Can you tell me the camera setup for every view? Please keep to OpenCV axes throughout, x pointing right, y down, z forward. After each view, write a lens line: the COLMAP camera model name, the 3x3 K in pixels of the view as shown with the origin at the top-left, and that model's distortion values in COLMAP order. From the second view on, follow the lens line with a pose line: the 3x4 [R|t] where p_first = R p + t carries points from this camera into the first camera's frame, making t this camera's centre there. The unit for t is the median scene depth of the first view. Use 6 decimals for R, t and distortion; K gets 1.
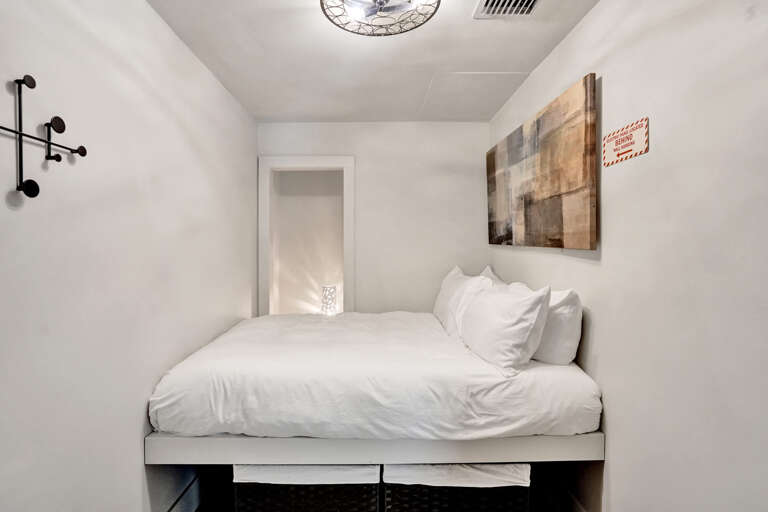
lens RADIAL K [[373.6, 0, 384.0], [0, 373.6, 256.0], [0, 0, 1]] dist [-0.047188, 0.020855]
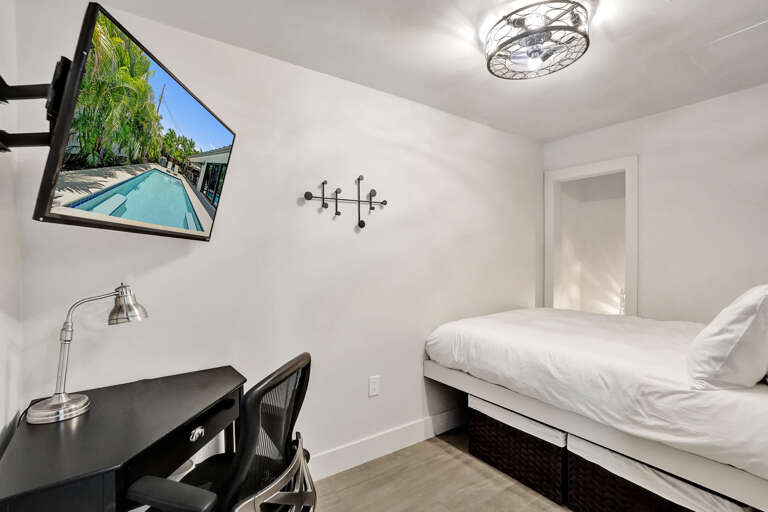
lens RADIAL K [[373.6, 0, 384.0], [0, 373.6, 256.0], [0, 0, 1]] dist [-0.047188, 0.020855]
pose [[0.574892, 0.009917, -0.818169, 0.644431], [-0.016740, 0.999860, 0.000356, 0.011250], [0.818058, 0.013492, 0.574977, -0.157260]]
